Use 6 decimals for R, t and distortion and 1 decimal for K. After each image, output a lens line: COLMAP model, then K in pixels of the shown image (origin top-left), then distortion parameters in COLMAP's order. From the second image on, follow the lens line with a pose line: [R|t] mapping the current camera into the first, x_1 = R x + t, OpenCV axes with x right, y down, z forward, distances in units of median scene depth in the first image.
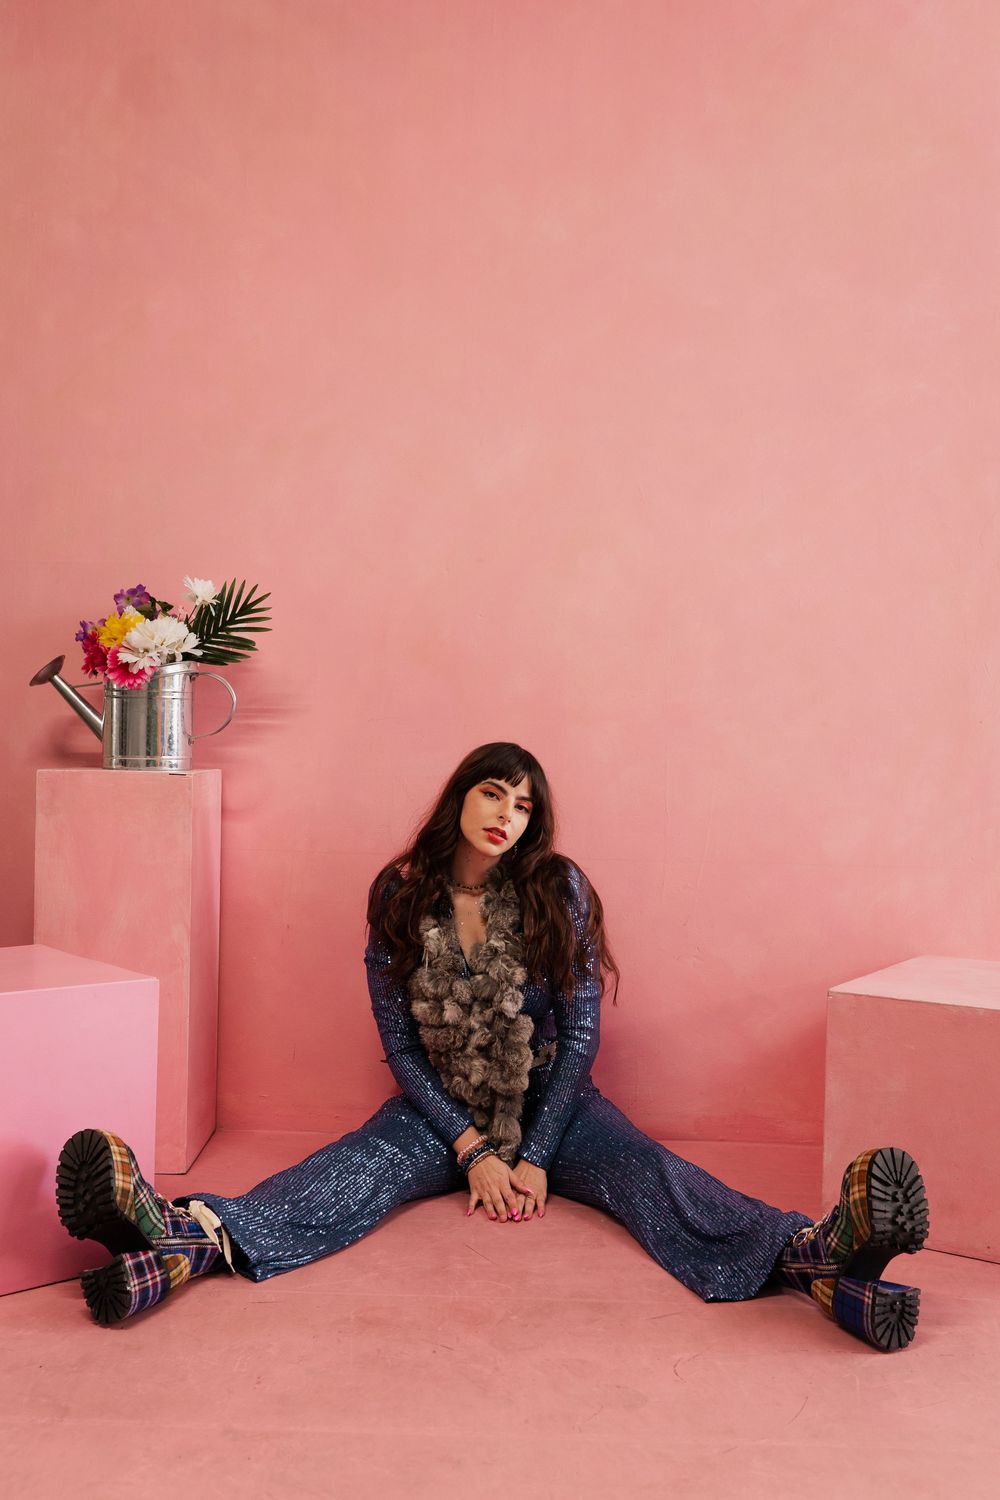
lens RADIAL K [[1430.5, 0, 494.9], [0, 1430.5, 759.8], [0, 0, 1]] dist [-0.013344, 0.000000]
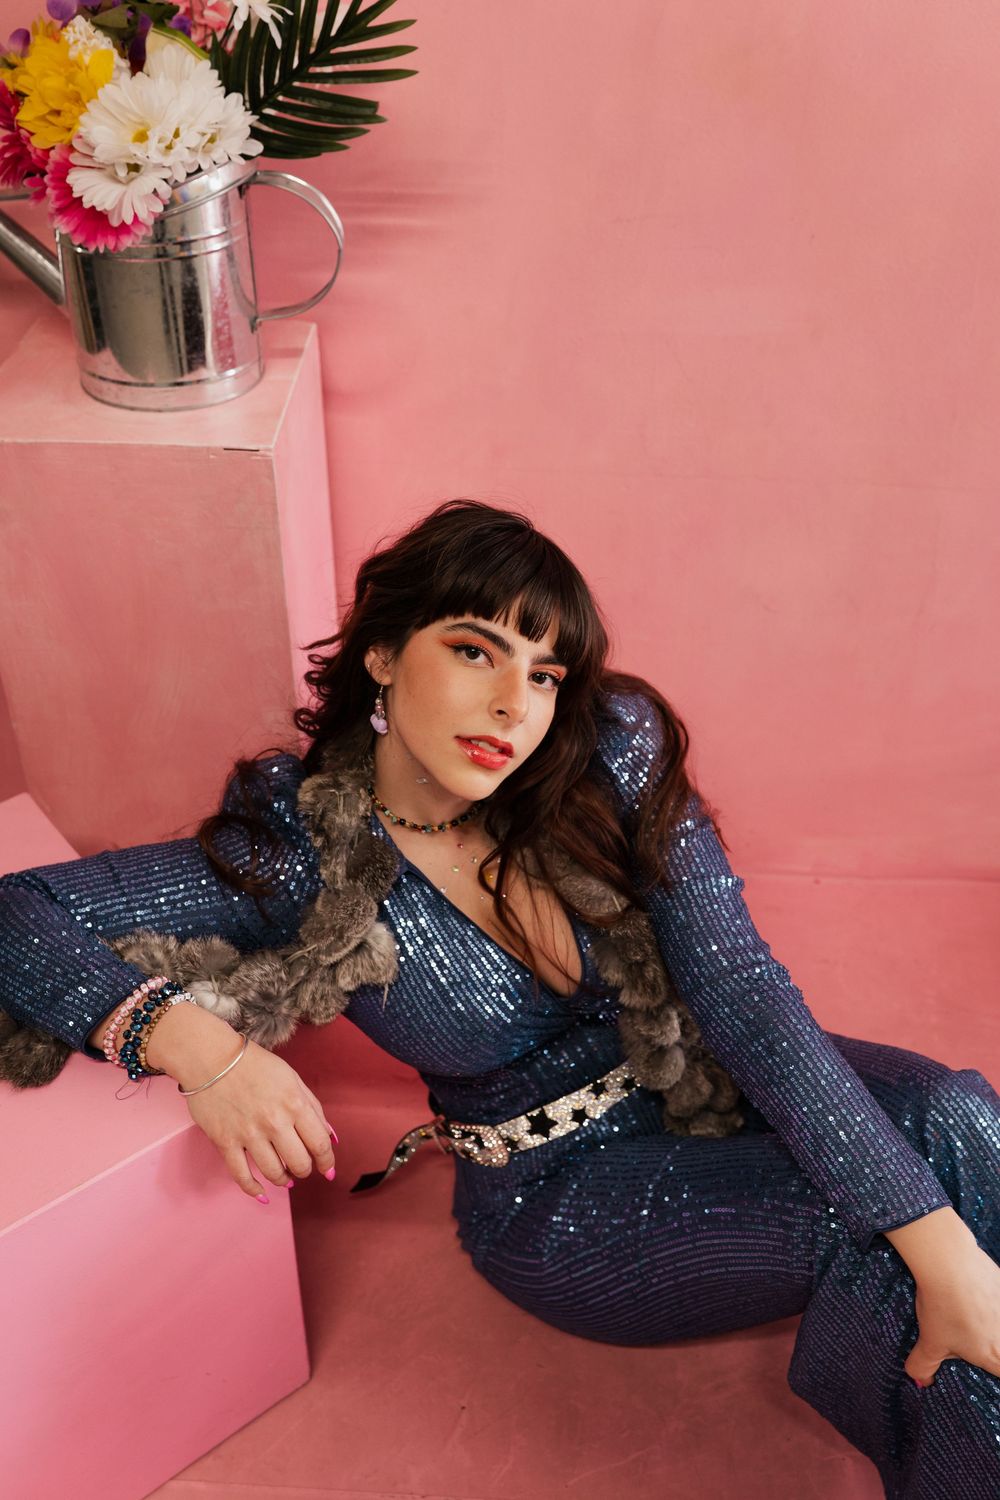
lens RADIAL K [[1430.5, 0, 507.5], [0, 1430.5, 762.8], [0, 0, 1]] dist [-0.013344, 0.000000]
pose [[0.999528, 0.015477, -0.026539, -0.116310], [0.003730, 0.796314, 0.604872, -0.186739], [0.030495, -0.604686, 0.795880, 0.546526]]
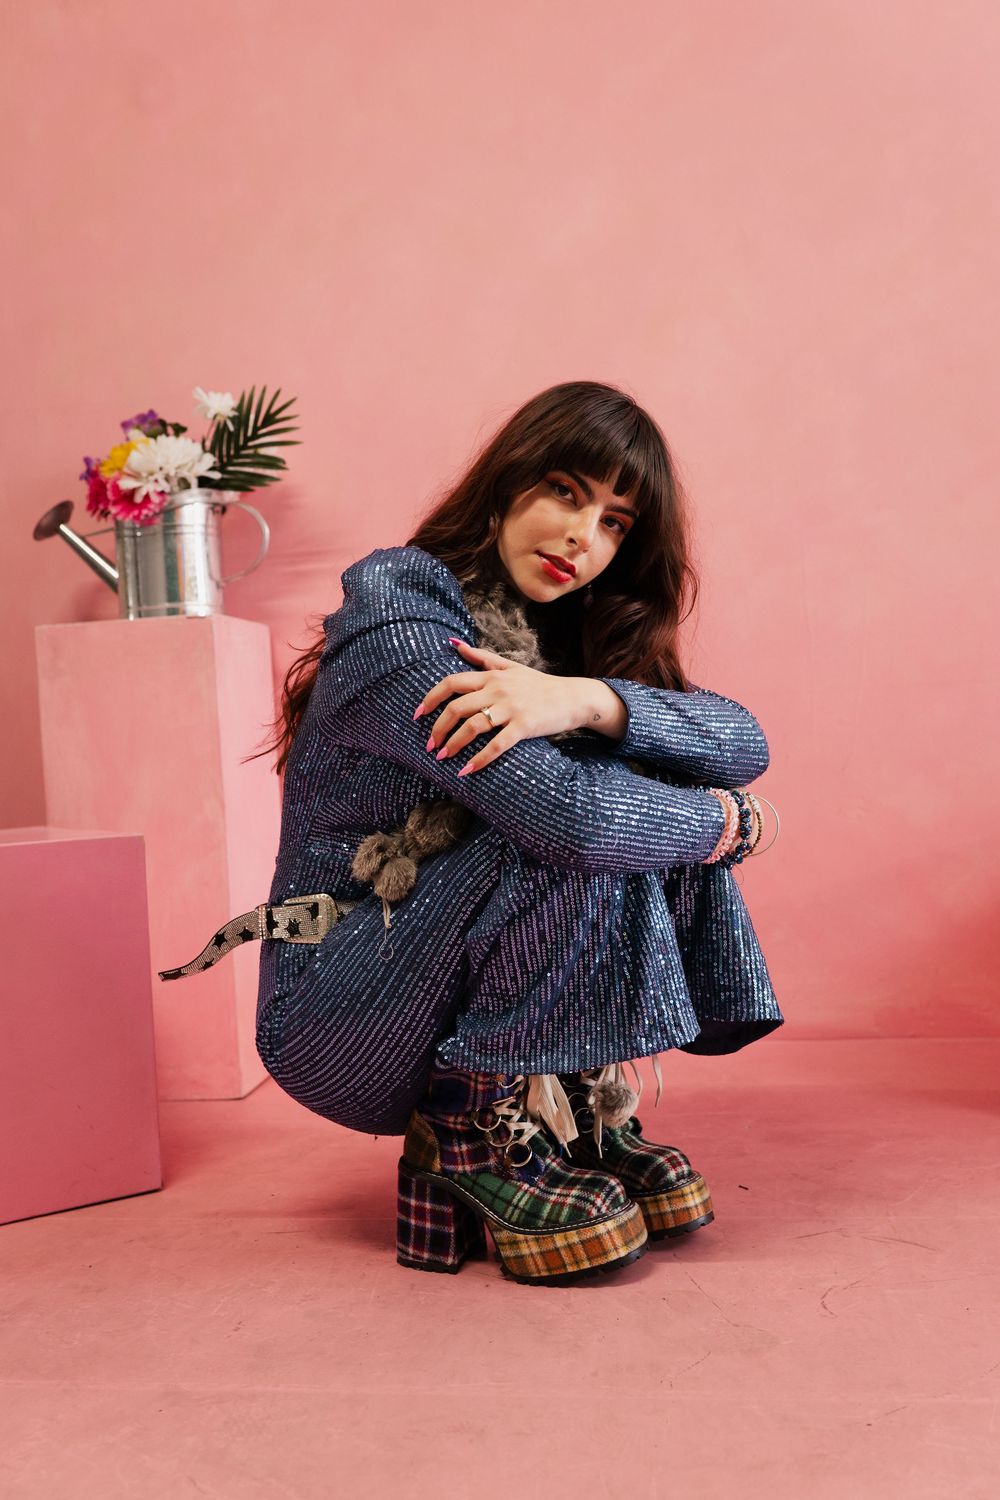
lens RADIAL K [[1430.5, 0, 501.6], [0, 1430.5, 757.8], [0, 0, 1]] dist [-0.013344, 0.000000]
pose [[0.987402, -0.075271, -0.139184, 0.060190], [0.075610, 0.997133, -0.002857, 0.103996], [0.139000, -0.007703, 0.990262, 0.197014]]
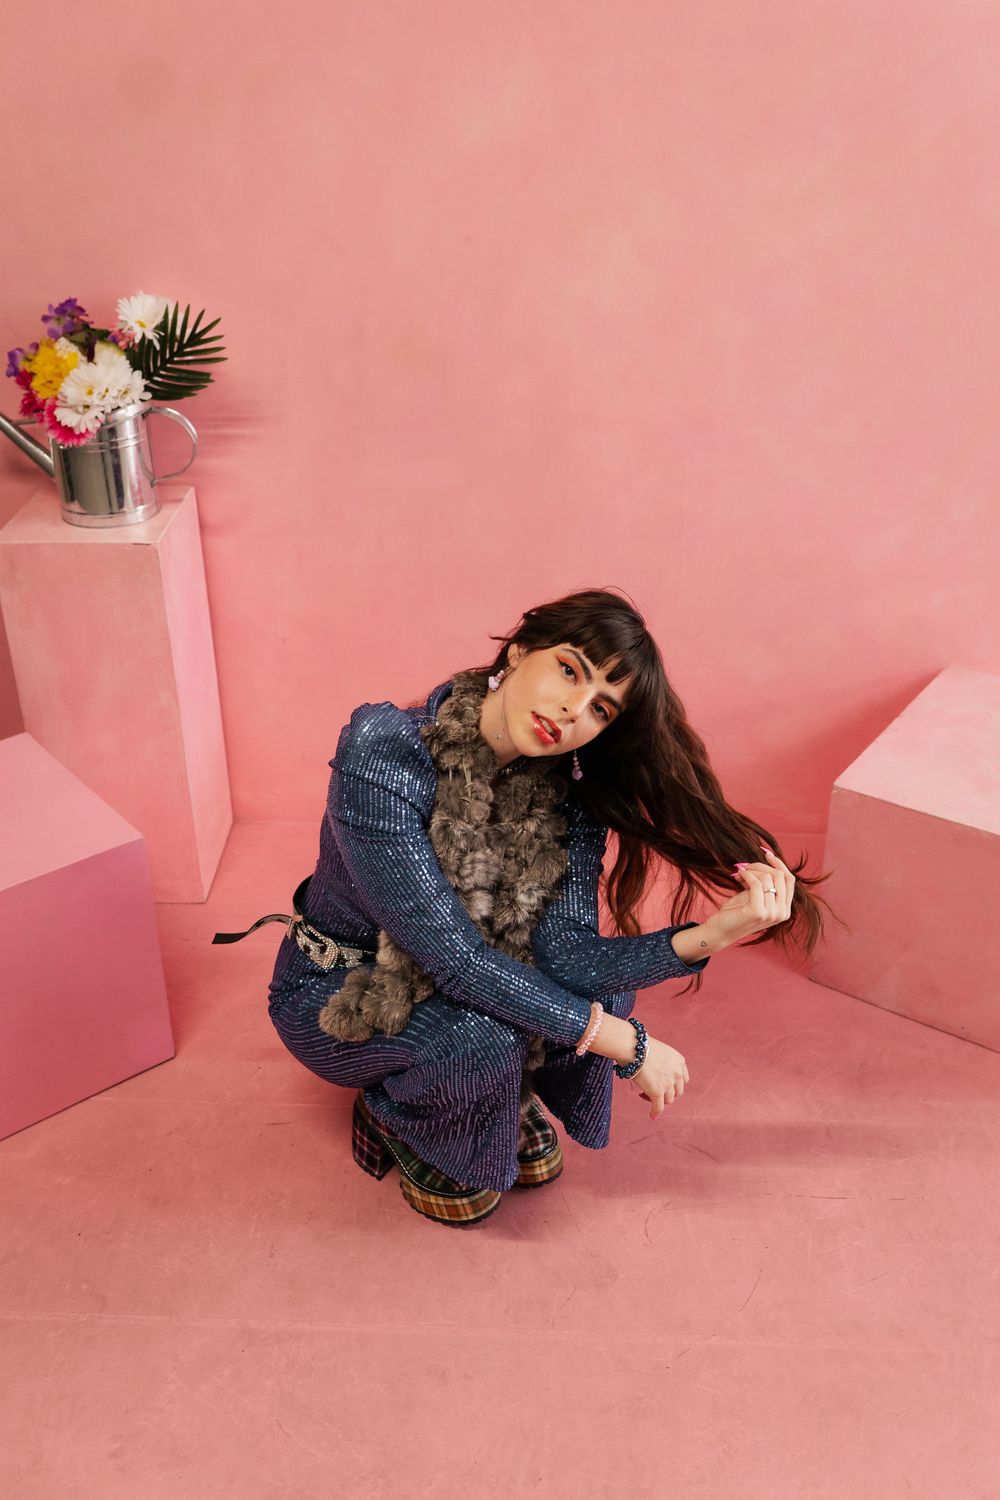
lens RADIAL K [[1430.5, 0, 496.9], [0, 1430.5, 750.9], [0, 0, 1]] dist [-0.013344, 0.000000]
pose [[0.999064, -0.009262, -0.042249, 0.041640], [0.028218, 0.879871, 0.474374, -0.291813], [0.032780, -0.475122, 0.879309, 0.134424]]
